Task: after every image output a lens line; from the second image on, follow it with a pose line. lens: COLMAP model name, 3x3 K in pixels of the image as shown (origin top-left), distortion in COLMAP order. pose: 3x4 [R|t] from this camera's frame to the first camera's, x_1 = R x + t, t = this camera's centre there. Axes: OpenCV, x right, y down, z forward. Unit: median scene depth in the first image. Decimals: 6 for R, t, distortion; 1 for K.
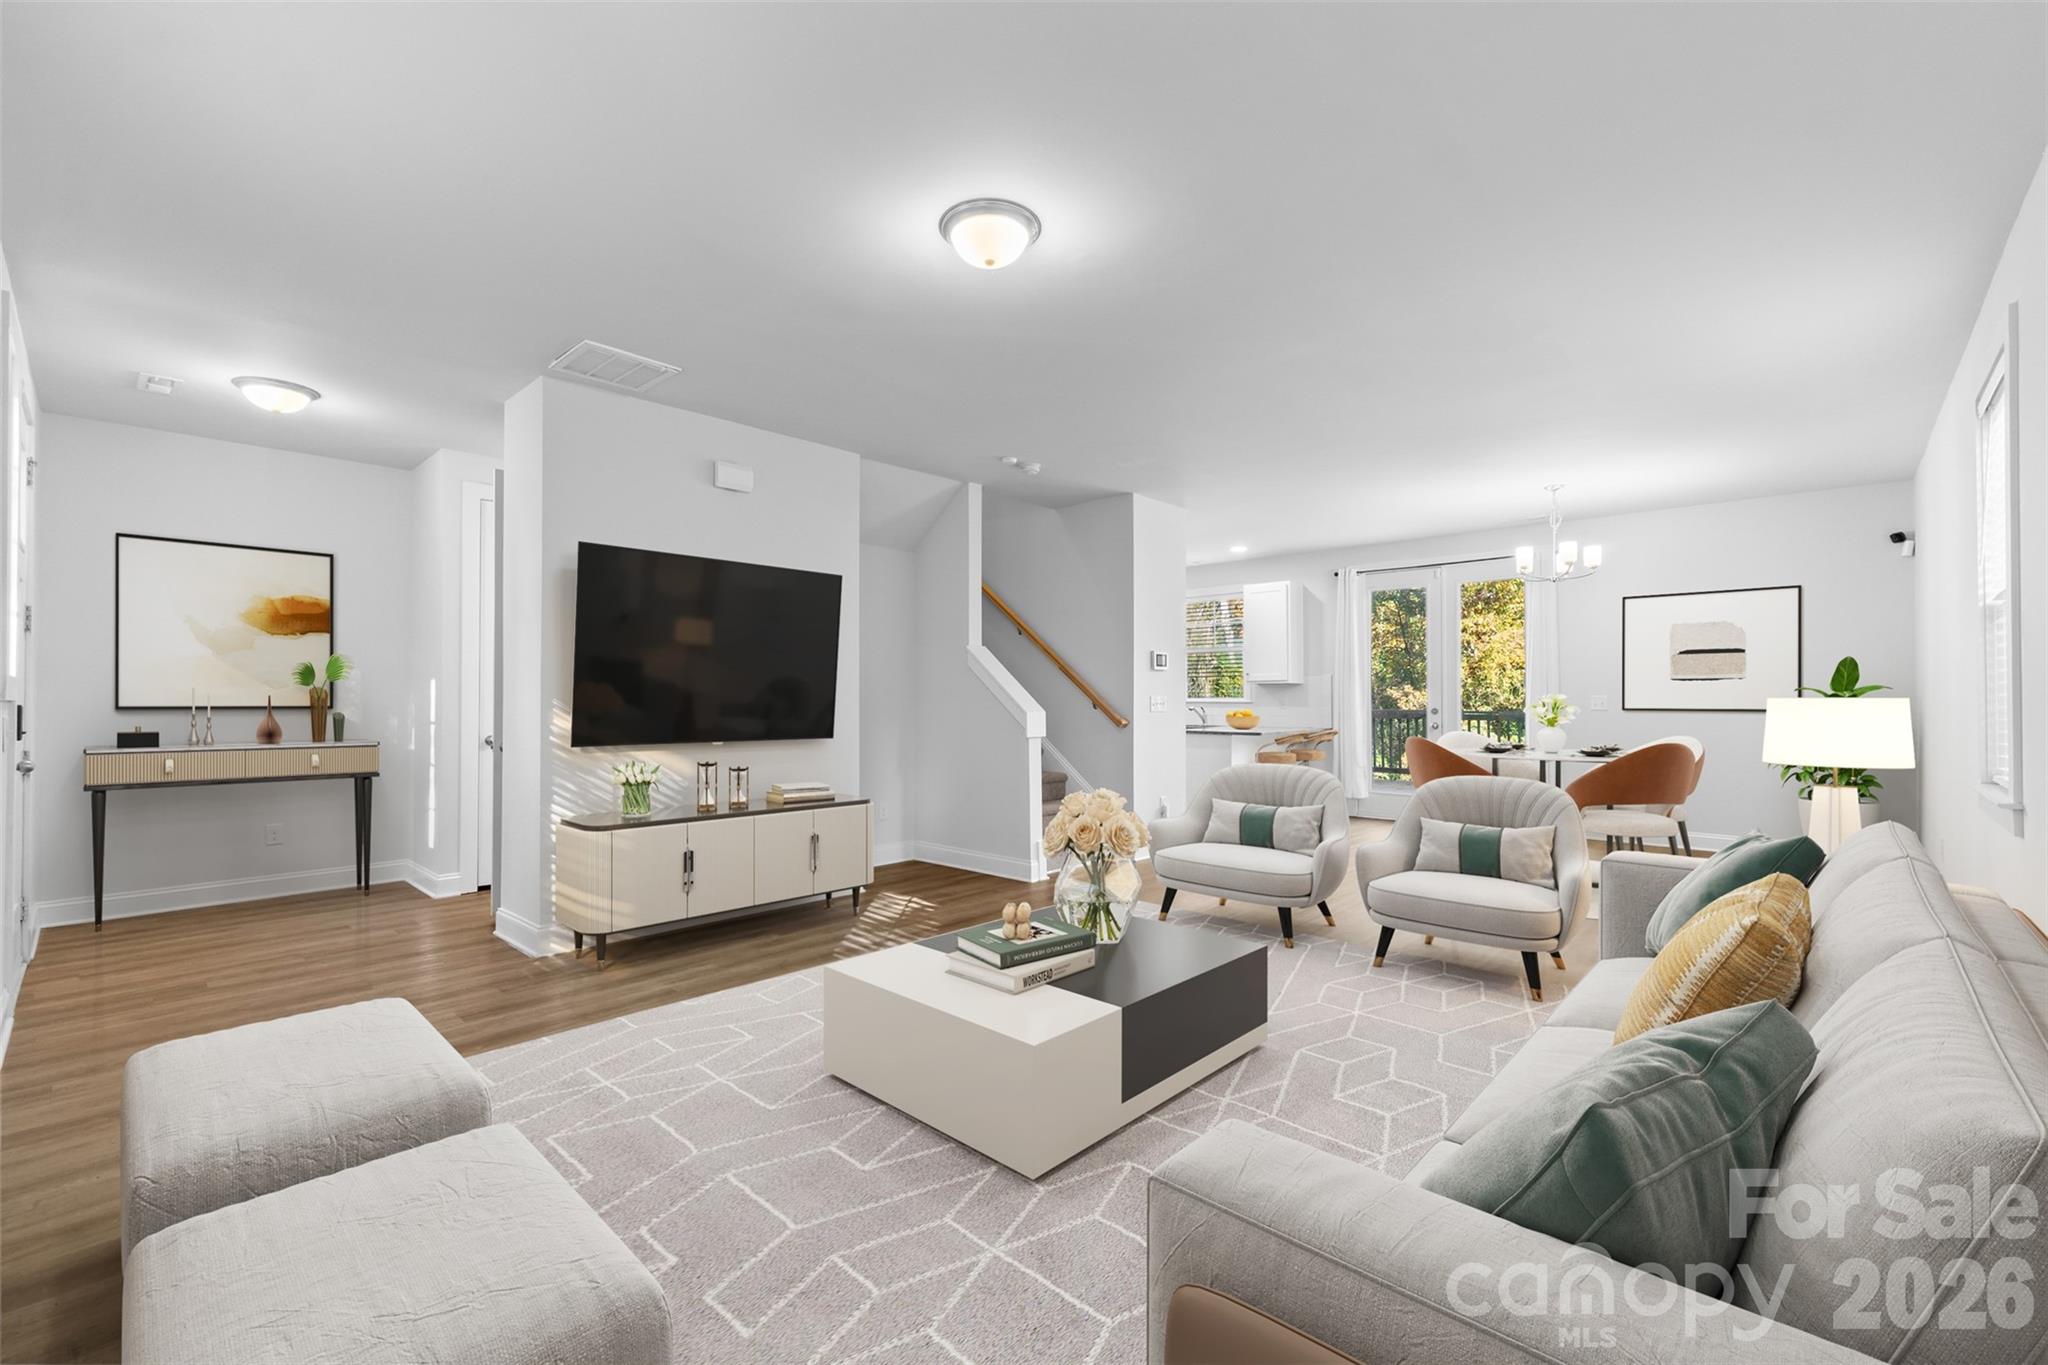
lens RADIAL K [[864.8, 0, 1023.3], [0, 864.8, 690.3], [0, 0, 1]] dist [0.003179, 0.000115]
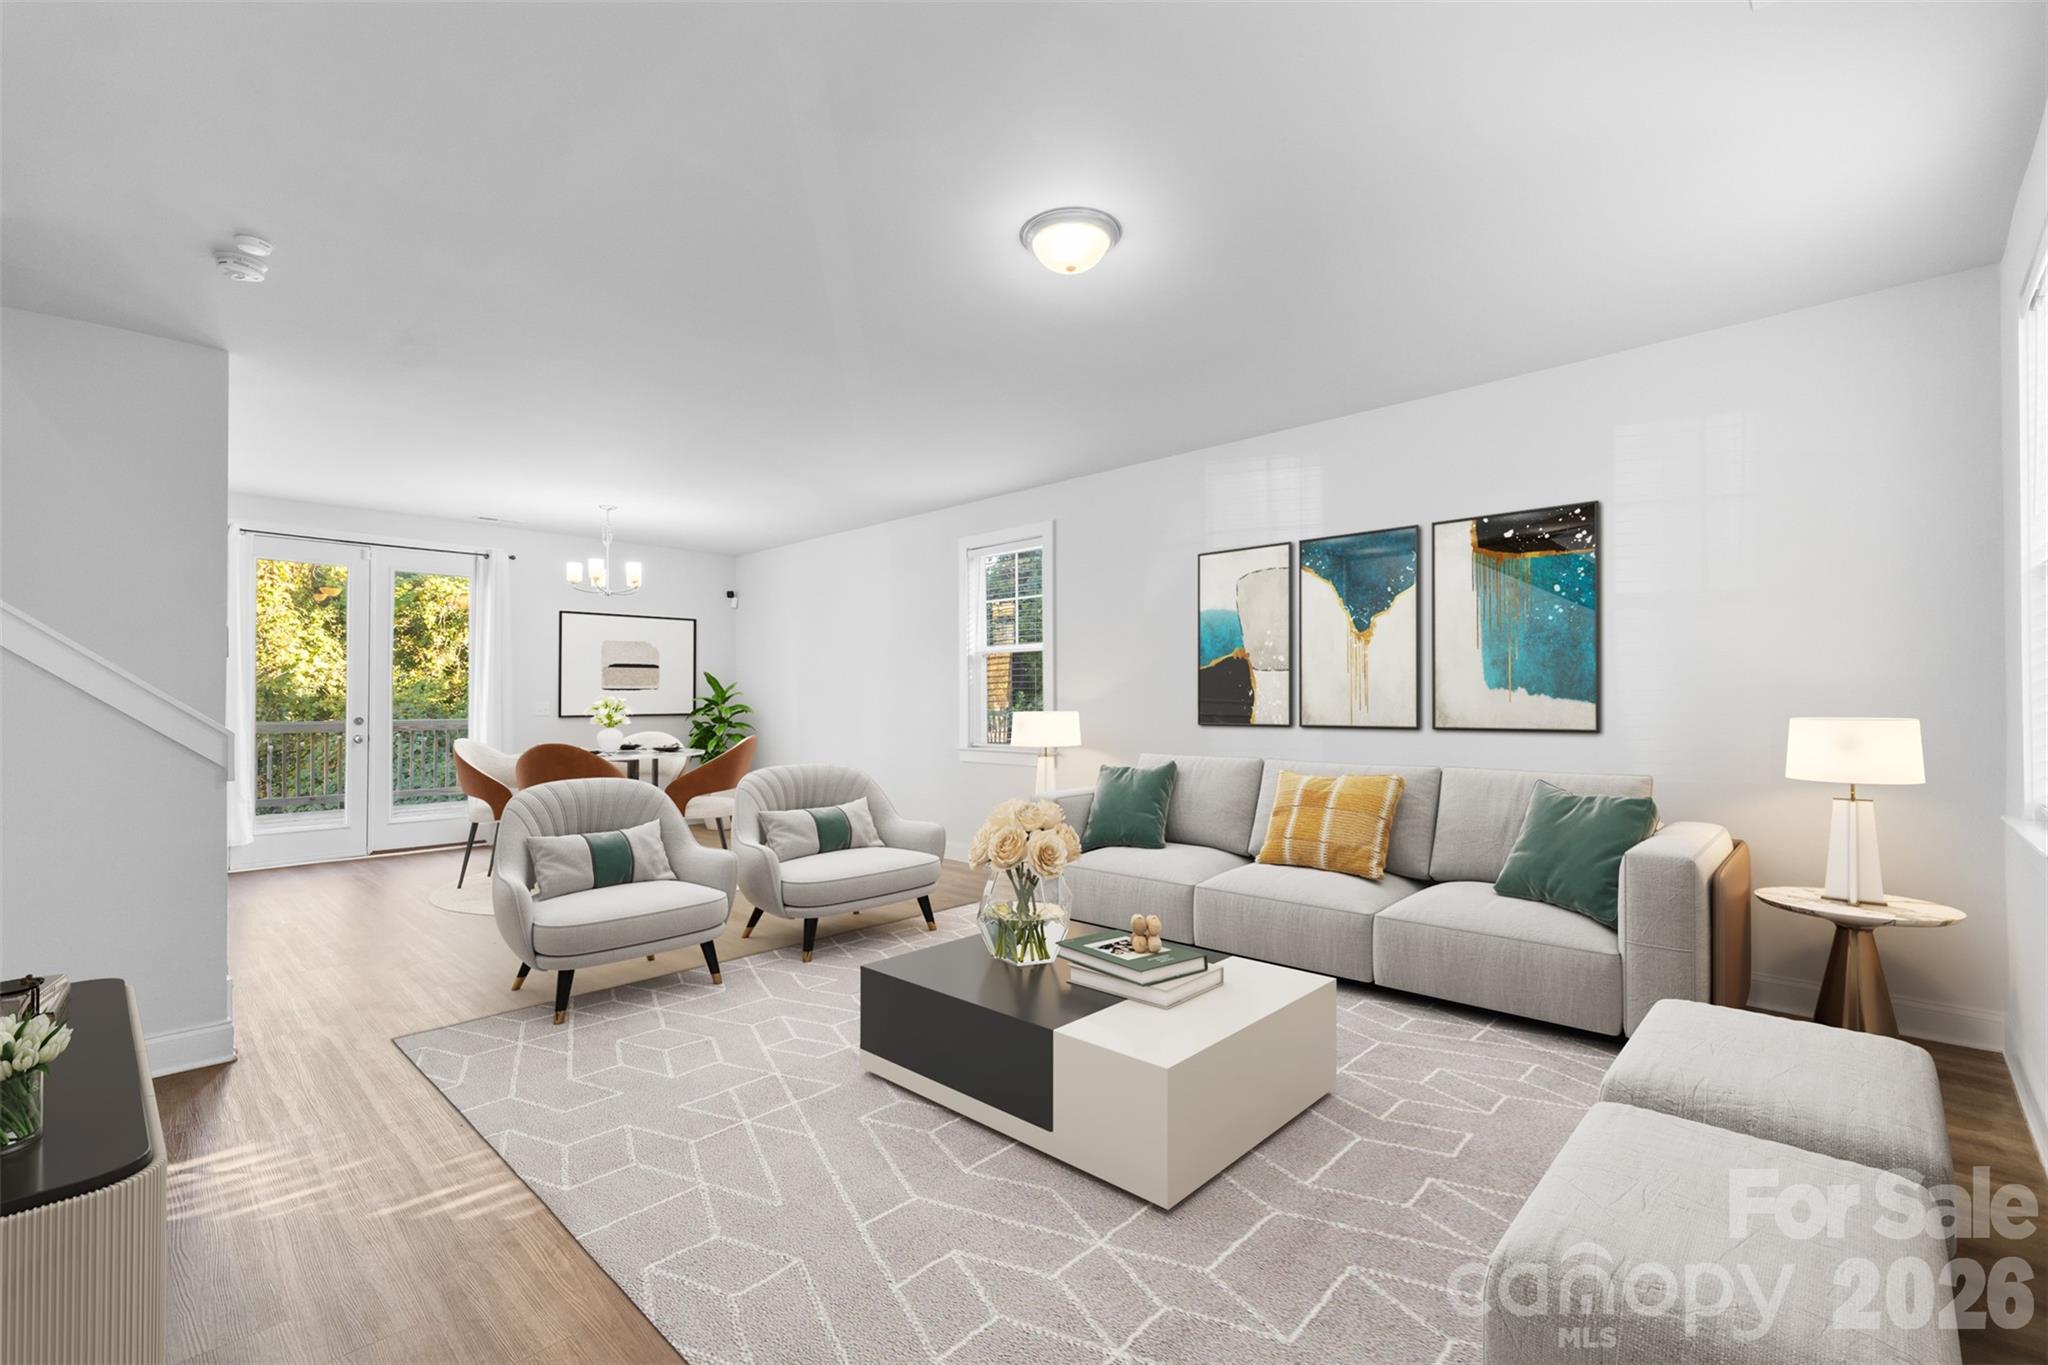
lens RADIAL K [[864.8, 0, 1025.6], [0, 864.8, 689.3], [0, 0, 1]] dist [0.003179, 0.000115]
pose [[0.001536, 0.004197, 0.999990, -0.454456], [-0.013922, 0.999894, -0.004176, -0.015204], [-0.999902, -0.013915, 0.001594, 0.487410]]
